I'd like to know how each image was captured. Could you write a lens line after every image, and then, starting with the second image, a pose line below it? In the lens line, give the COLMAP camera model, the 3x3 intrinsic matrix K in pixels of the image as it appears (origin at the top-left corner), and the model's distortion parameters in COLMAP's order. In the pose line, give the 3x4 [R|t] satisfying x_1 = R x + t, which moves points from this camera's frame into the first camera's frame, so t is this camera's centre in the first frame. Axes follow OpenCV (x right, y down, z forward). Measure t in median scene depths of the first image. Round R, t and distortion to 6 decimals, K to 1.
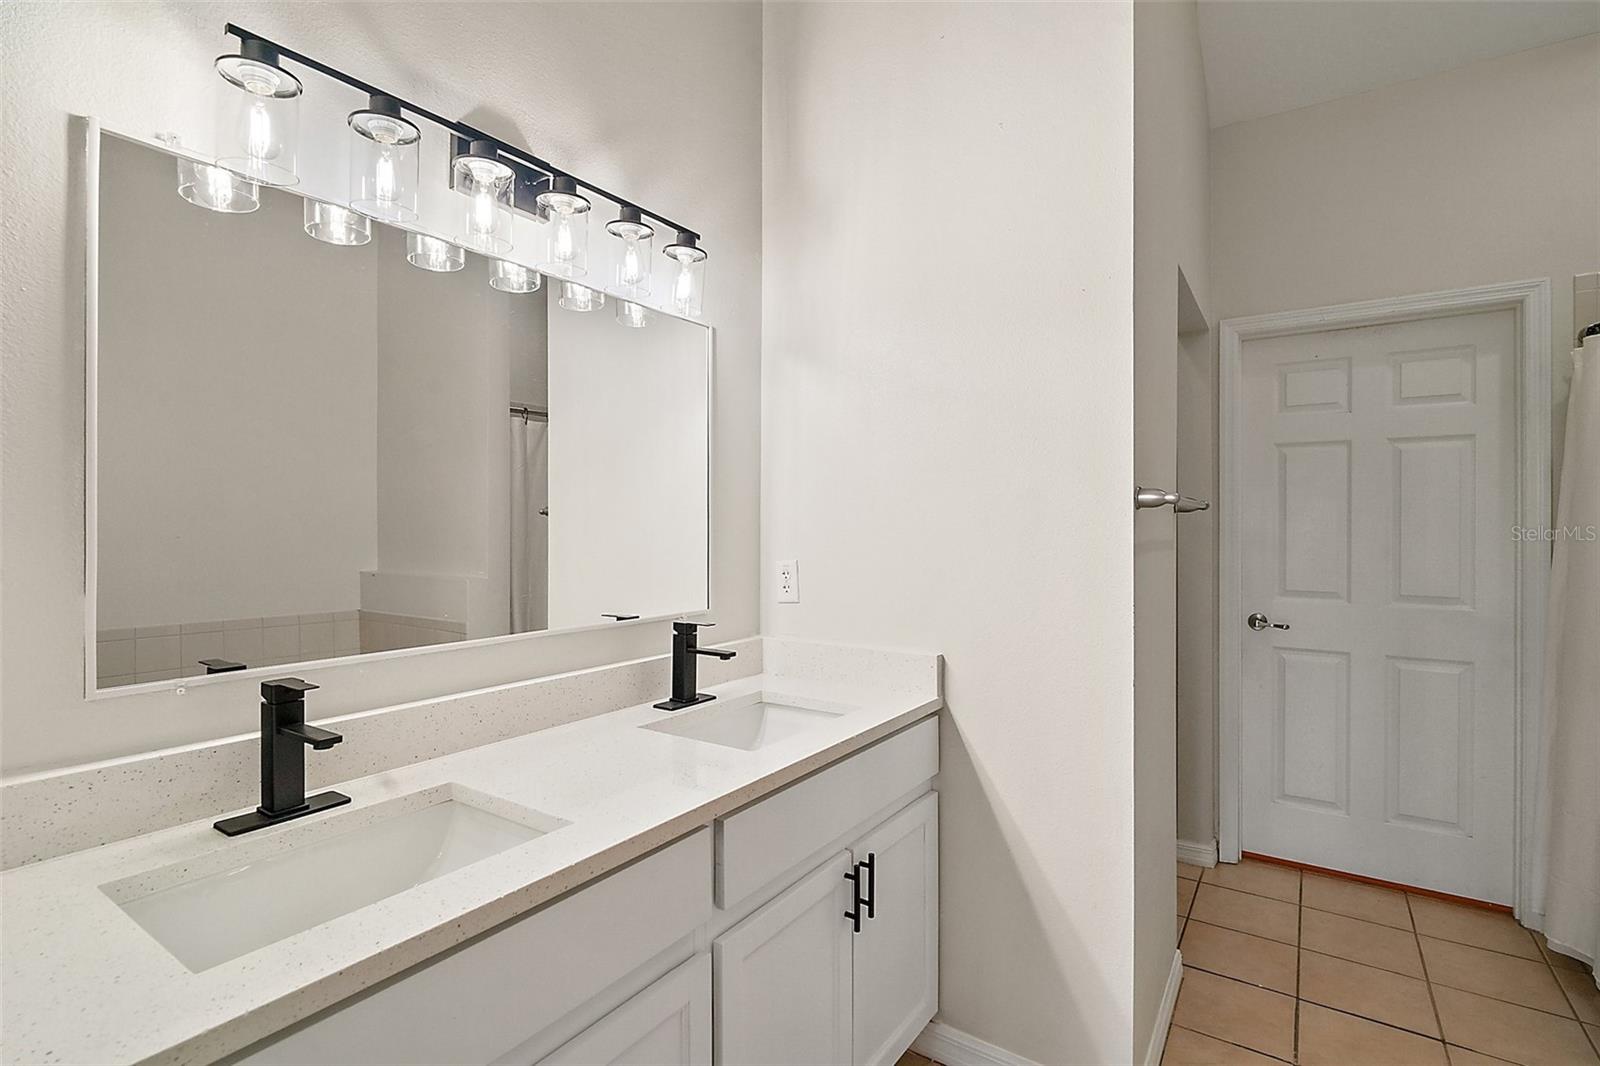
lens RADIAL K [[763.6, 0, 780.8], [0, 763.6, 523.8], [0, 0, 1]] dist [0.000254, -0.004155]
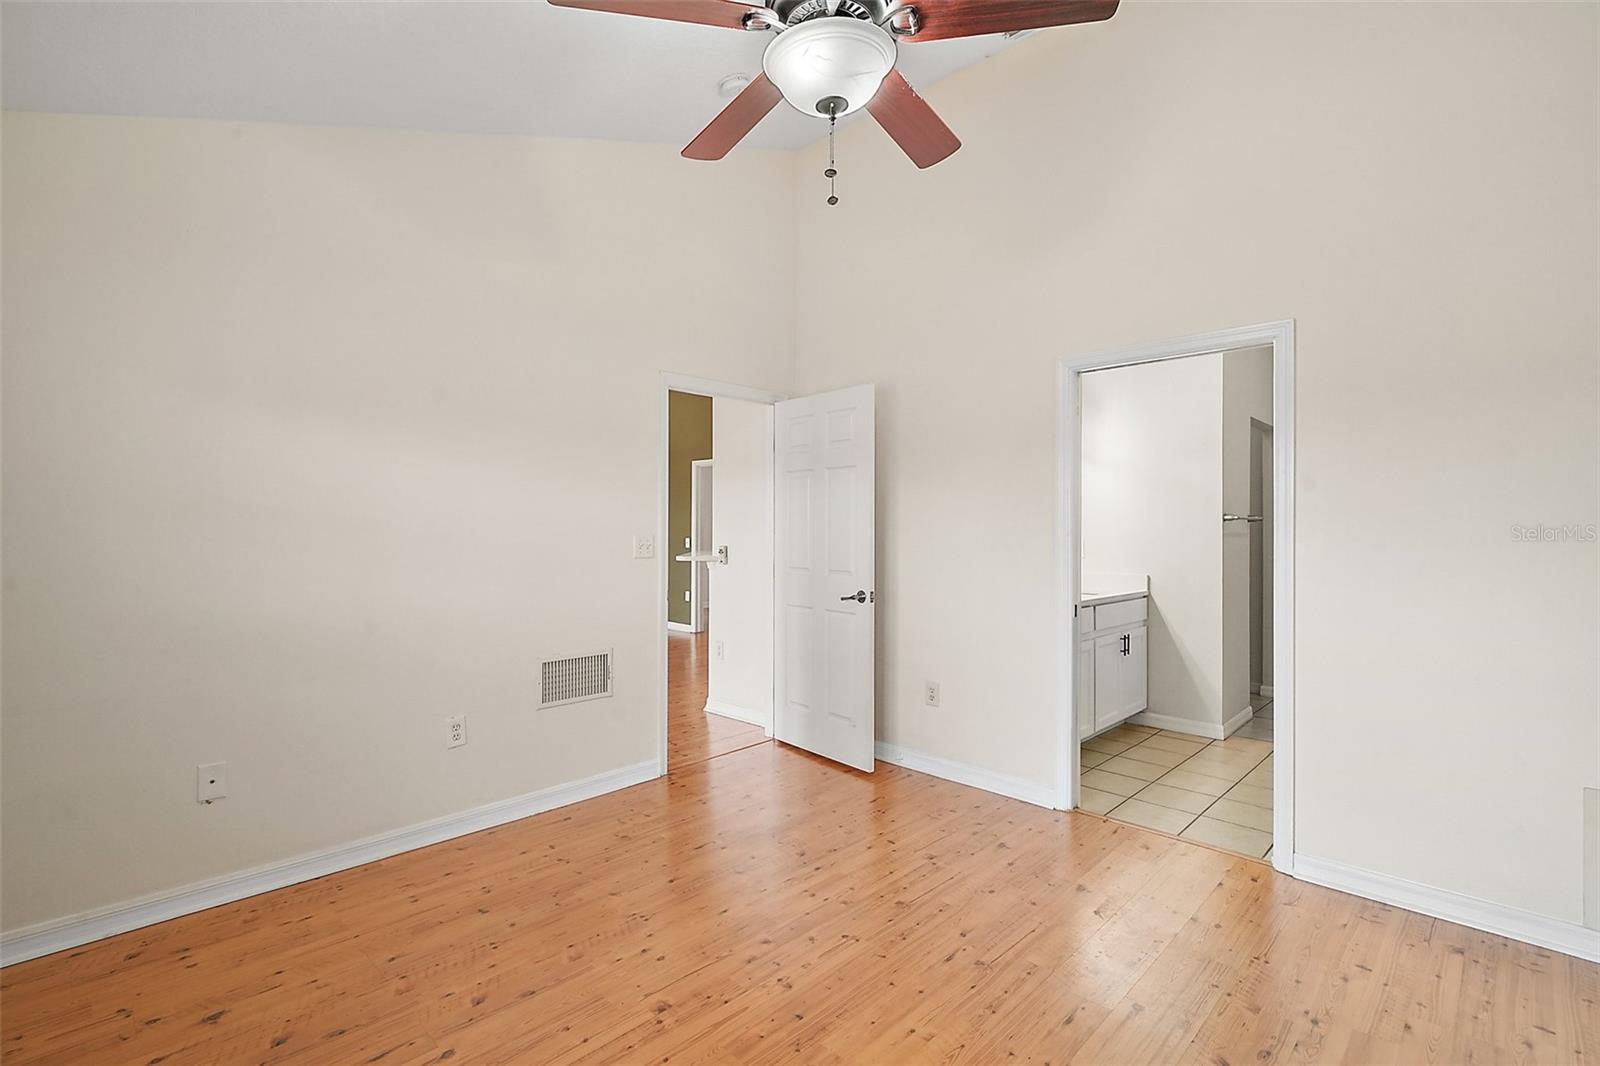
lens RADIAL K [[741.5, 0, 799.2], [0, 741.5, 525.5], [0, 0, 1]] dist [-0.001927, -0.000516]
pose [[0.984064, 0.002121, -0.177801, -0.505565], [-0.001623, 0.999994, 0.002948, -0.007673], [0.177806, -0.002613, 0.984062, -1.689918]]
